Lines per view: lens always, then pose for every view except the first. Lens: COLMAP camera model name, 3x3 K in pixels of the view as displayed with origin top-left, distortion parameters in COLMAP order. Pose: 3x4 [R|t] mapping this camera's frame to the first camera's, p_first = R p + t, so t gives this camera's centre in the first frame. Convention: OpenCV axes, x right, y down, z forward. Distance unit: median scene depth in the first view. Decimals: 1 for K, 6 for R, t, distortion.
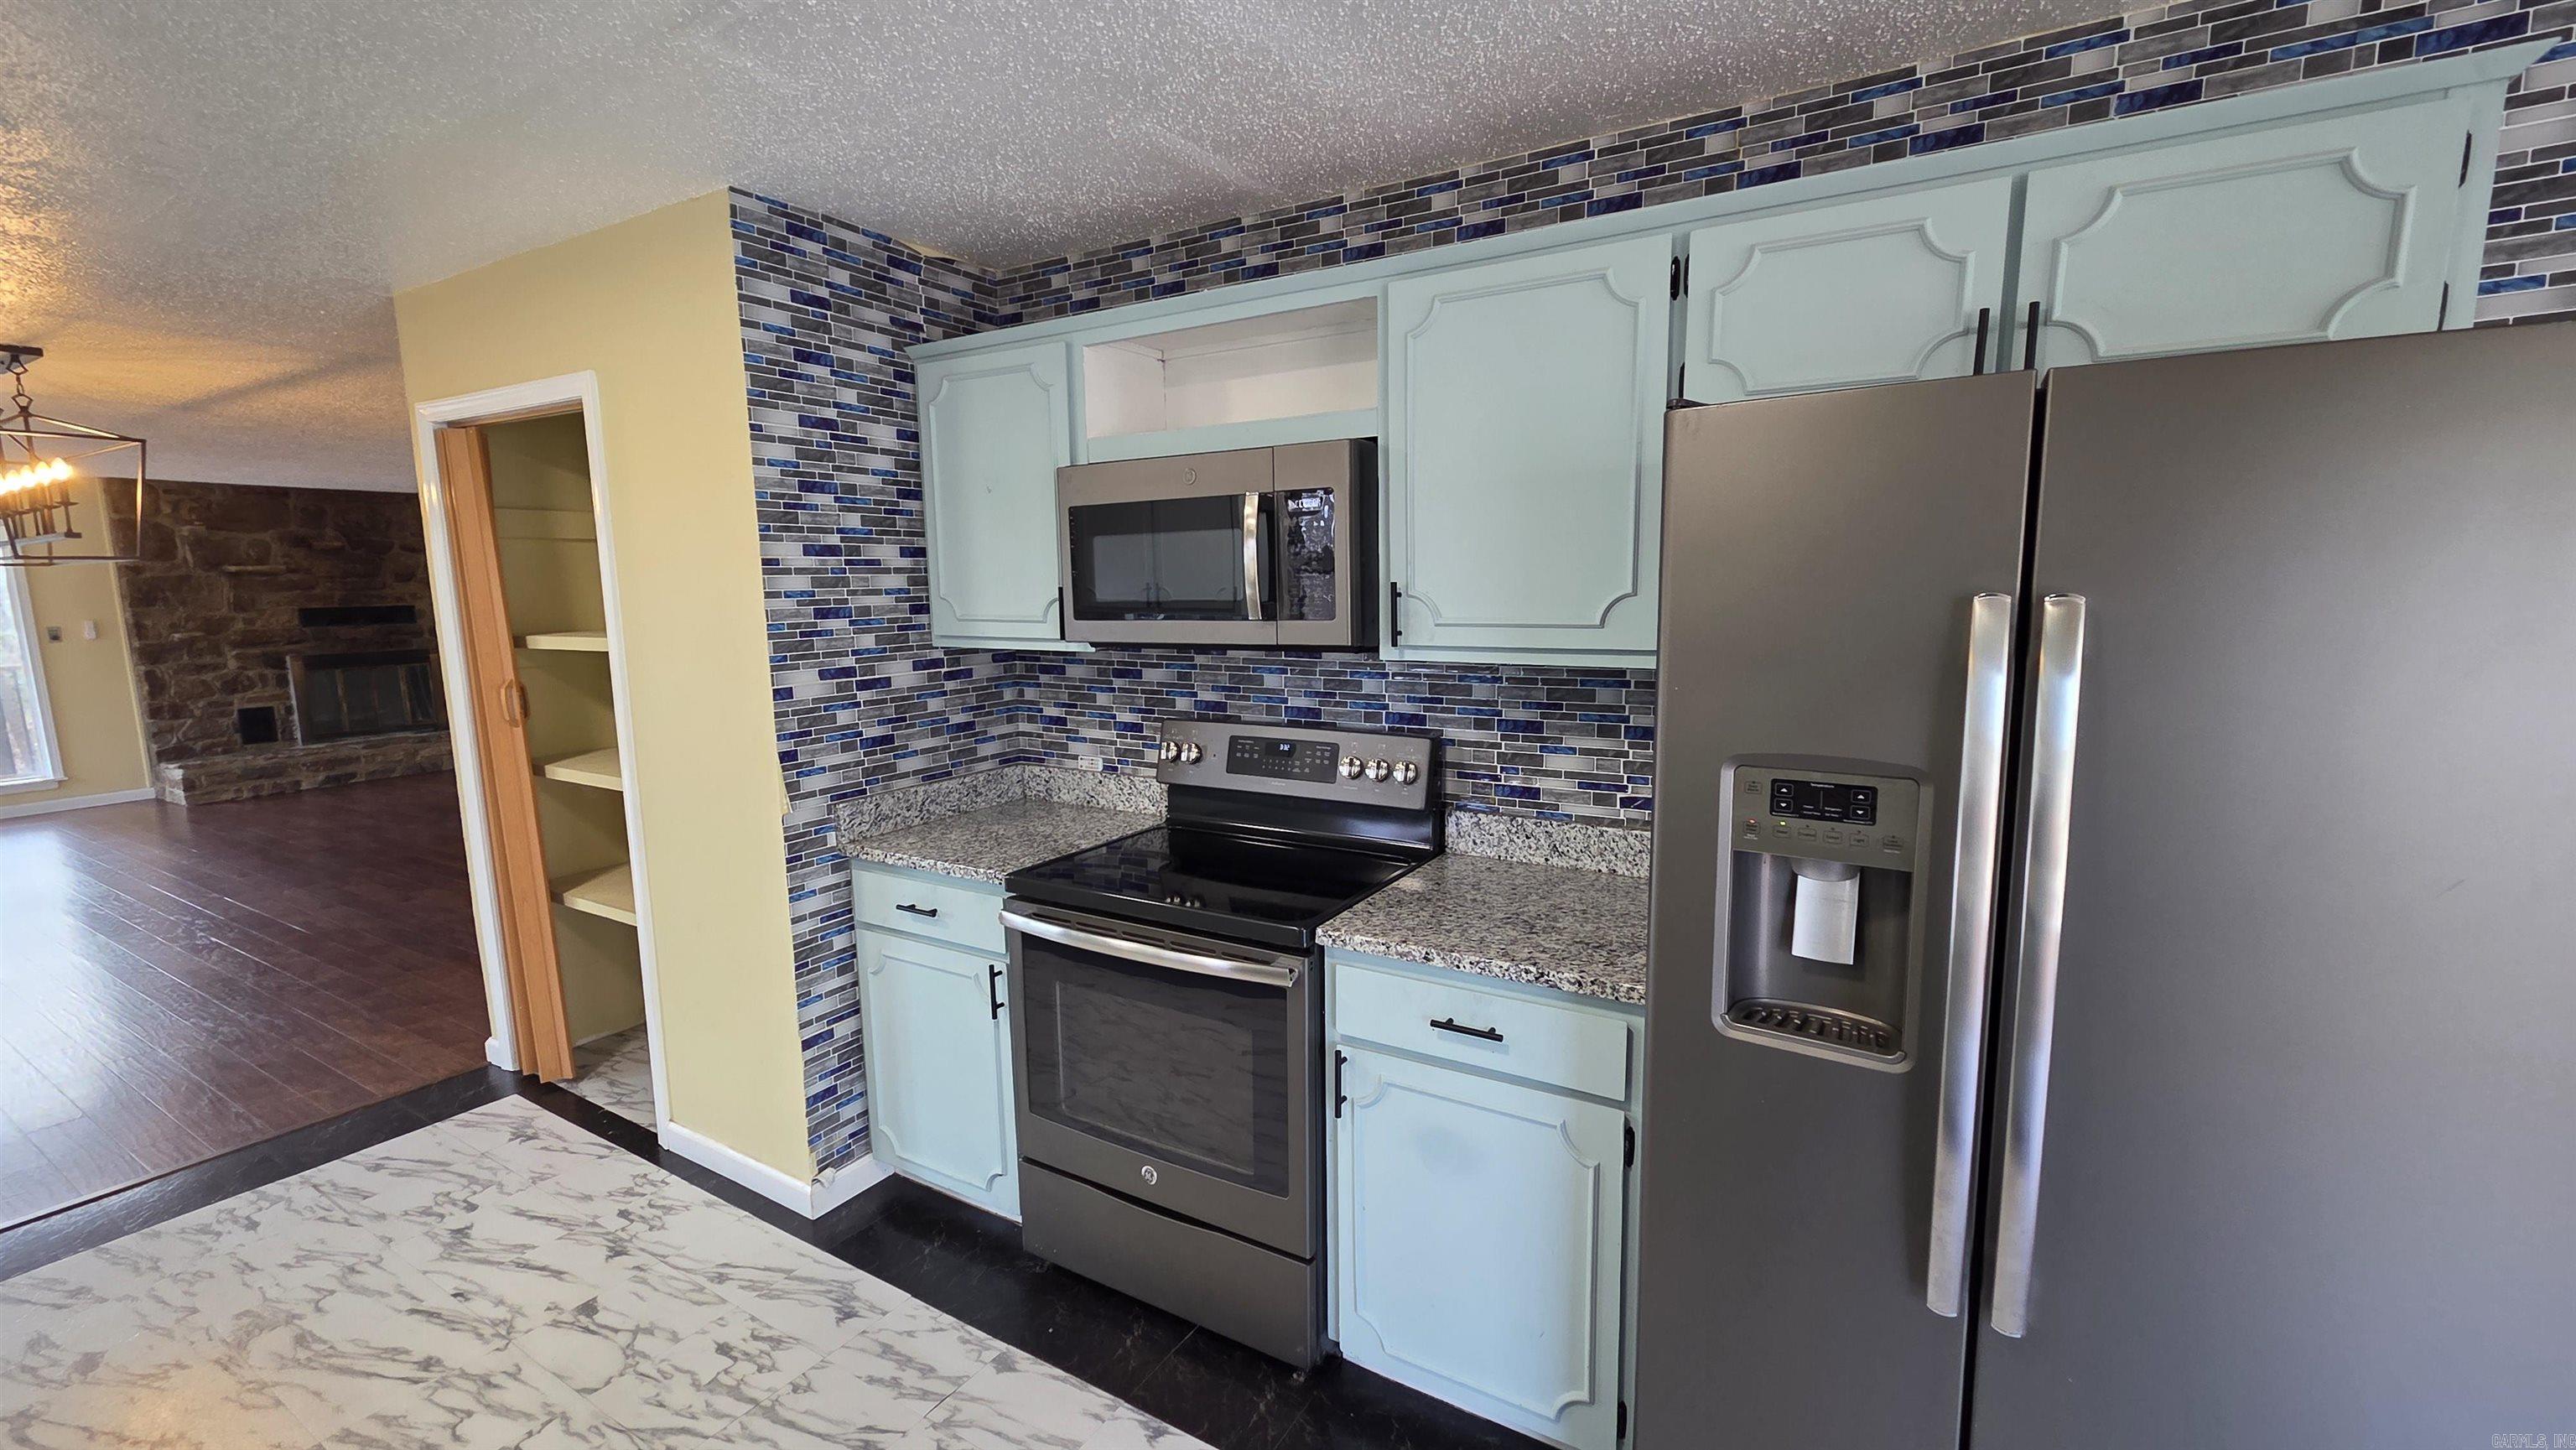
lens RADIAL K [[1051.5, 0, 1284.6], [0, 1051.5, 731.2], [0, 0, 1]] dist [0.006708, -0.001177]
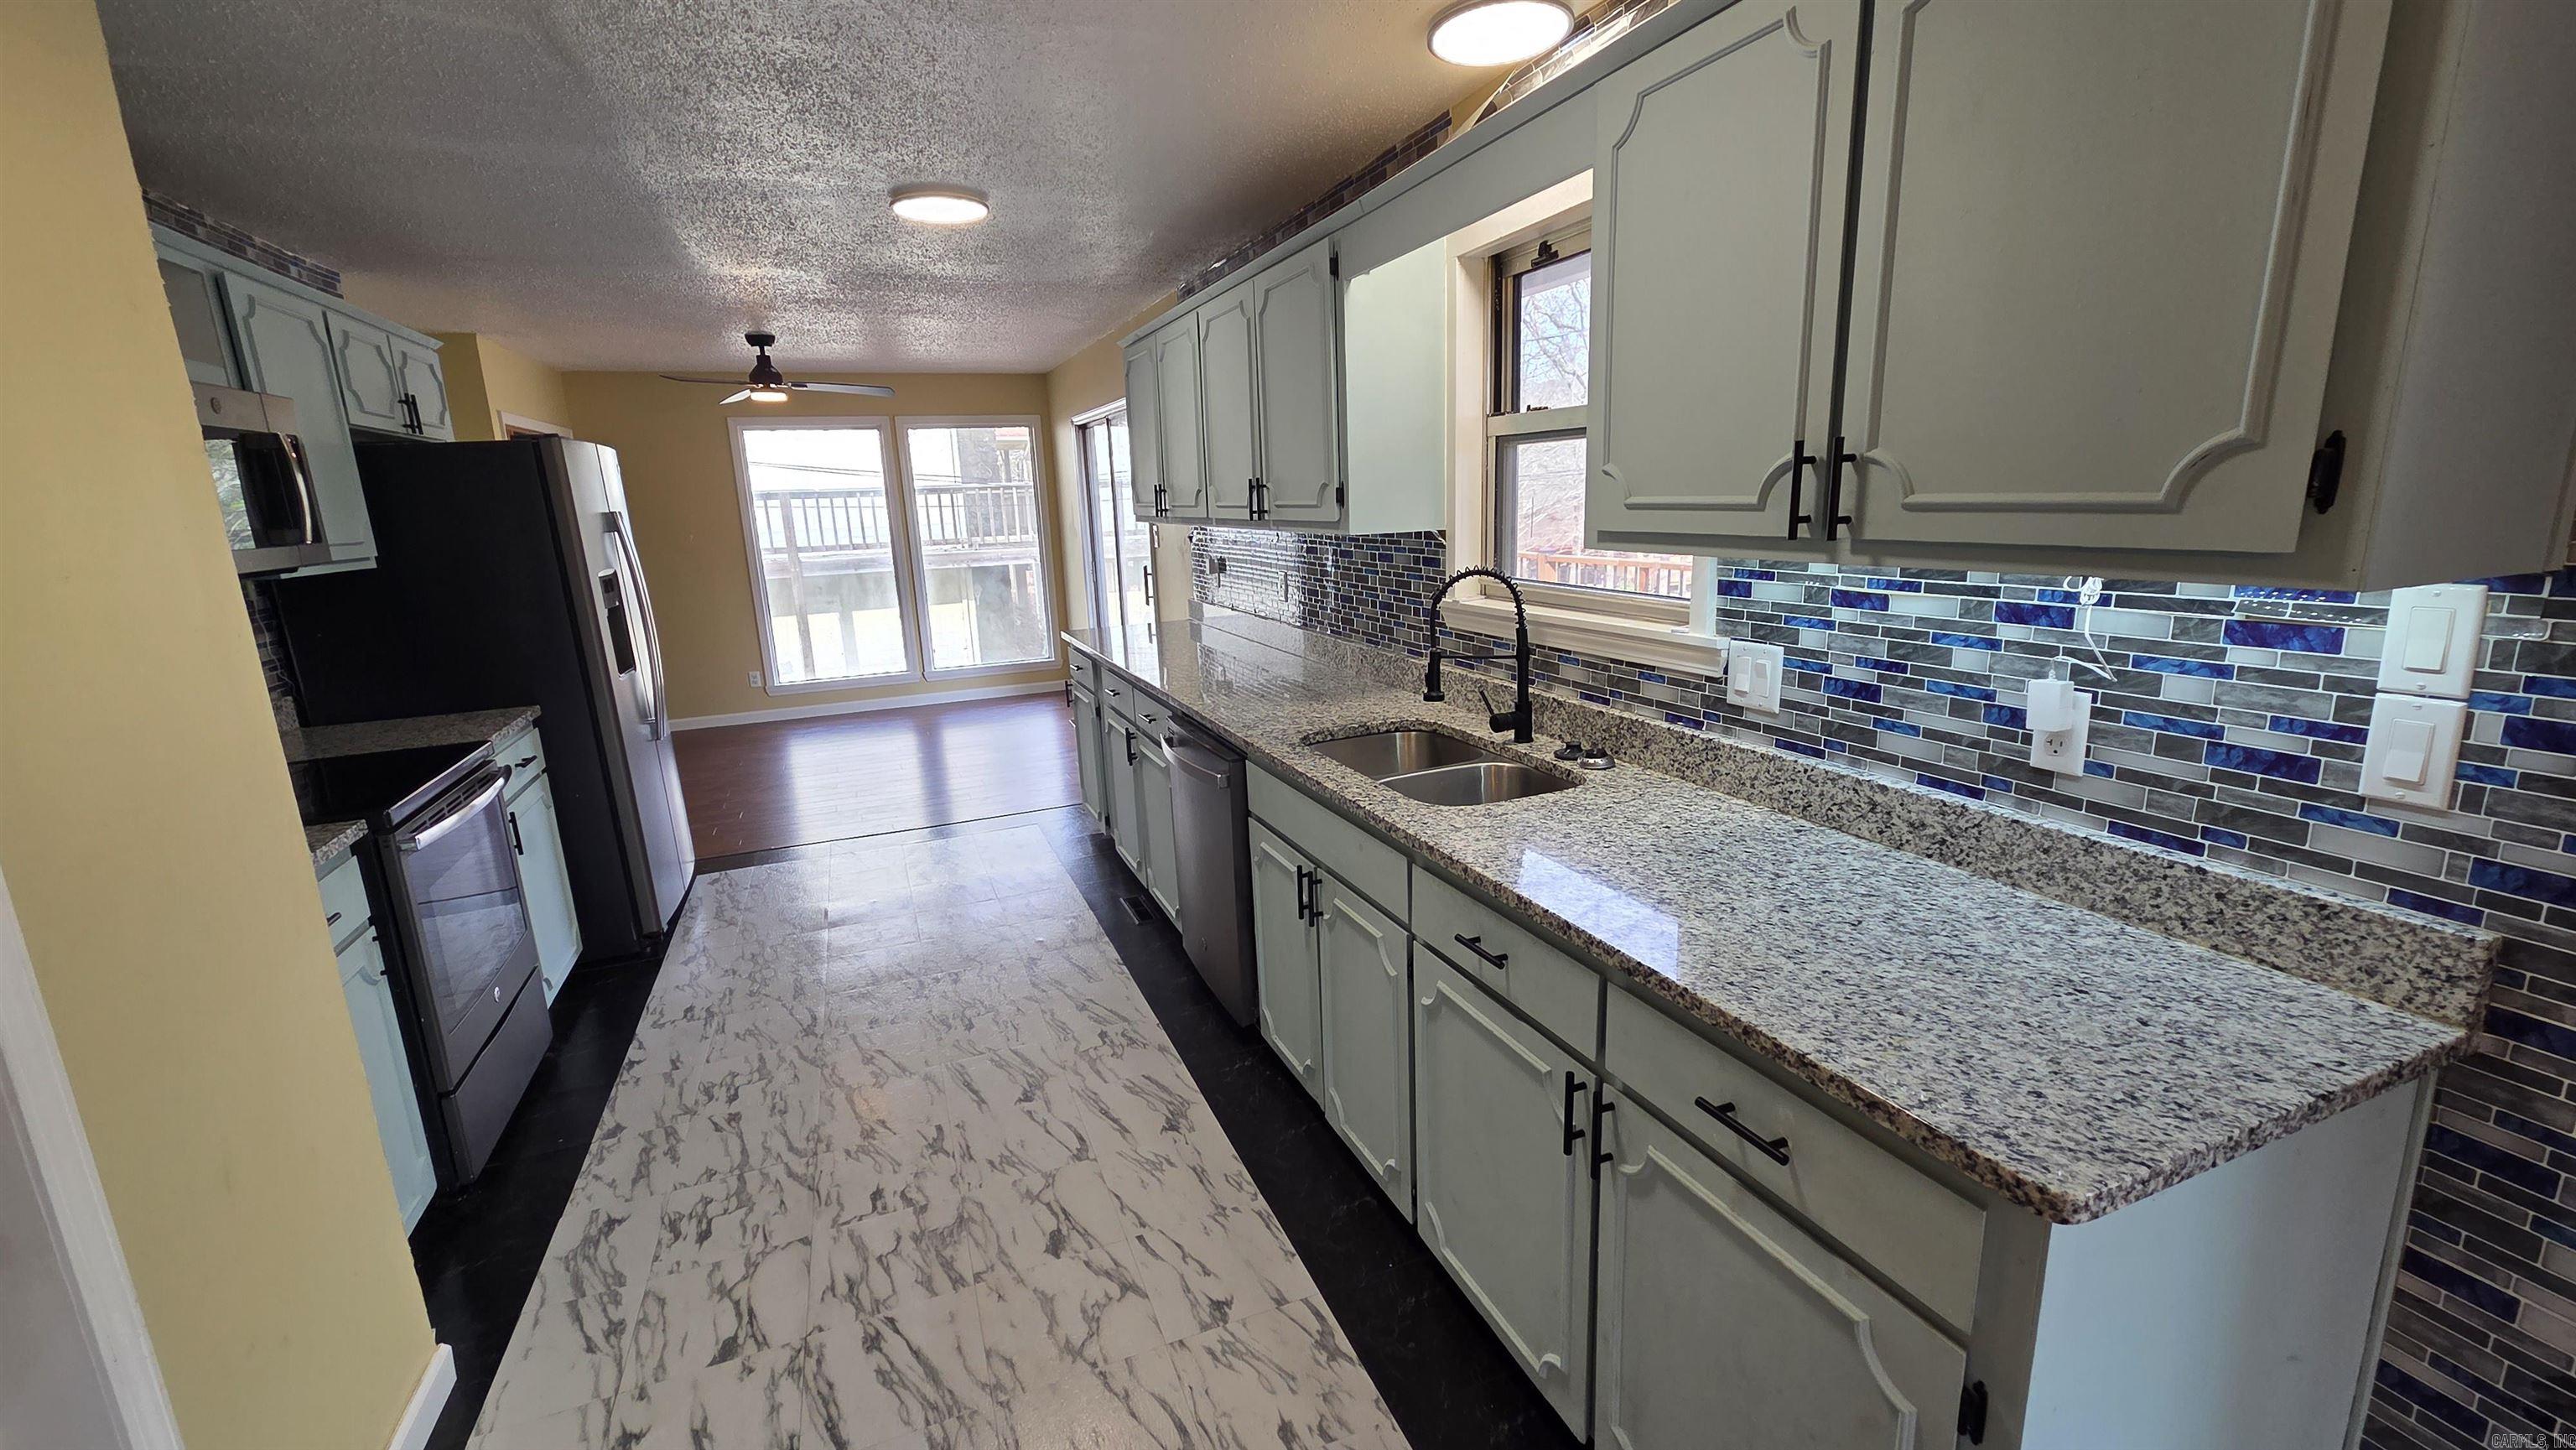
lens RADIAL K [[1051.5, 0, 1279.9], [0, 1051.5, 720.7], [0, 0, 1]] dist [0.006708, -0.001177]
pose [[-0.800292, -0.084164, 0.593674, -1.255775], [0.131440, 0.941394, 0.310646, -0.114870], [-0.585026, 0.326640, -0.742328, 1.024185]]
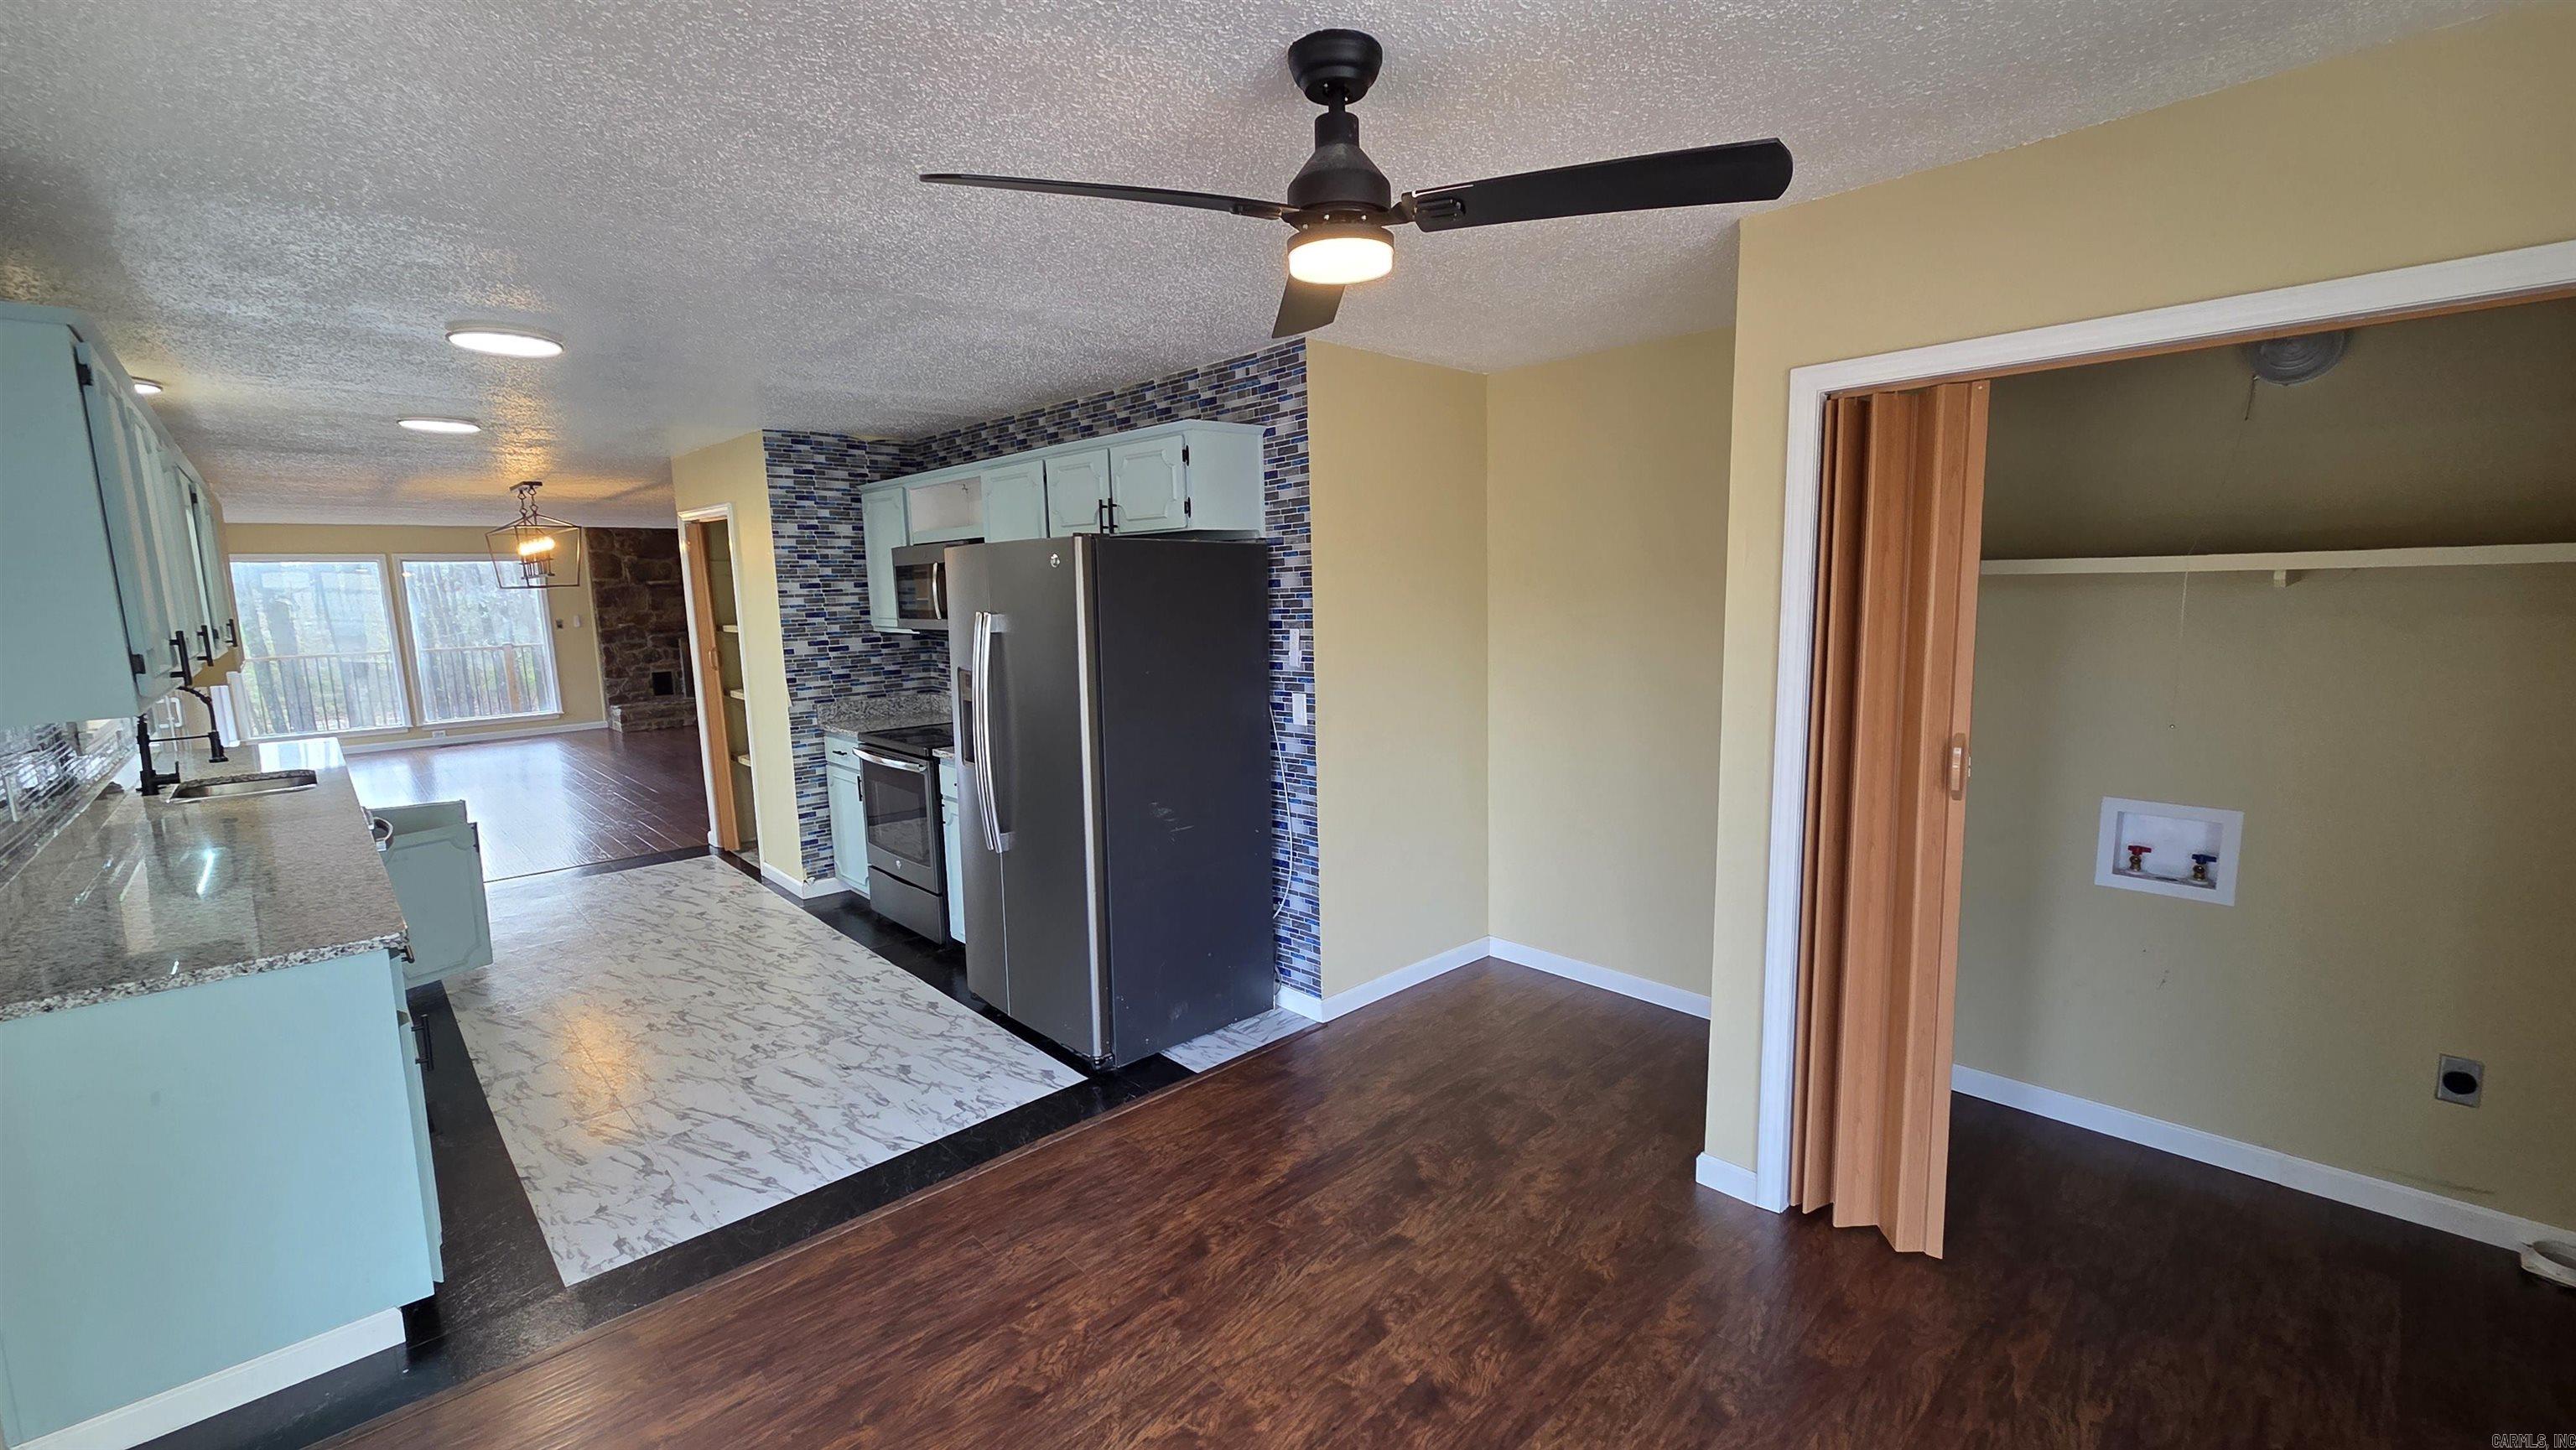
lens RADIAL K [[1051.5, 0, 1287.3], [0, 1051.5, 732.5], [0, 0, 1]] dist [0.006708, -0.001177]
pose [[0.963211, 0.031717, -0.266869, 1.012653], [-0.030074, 0.999495, 0.010244, 0.071653], [0.267059, -0.001842, 0.963678, -0.760468]]
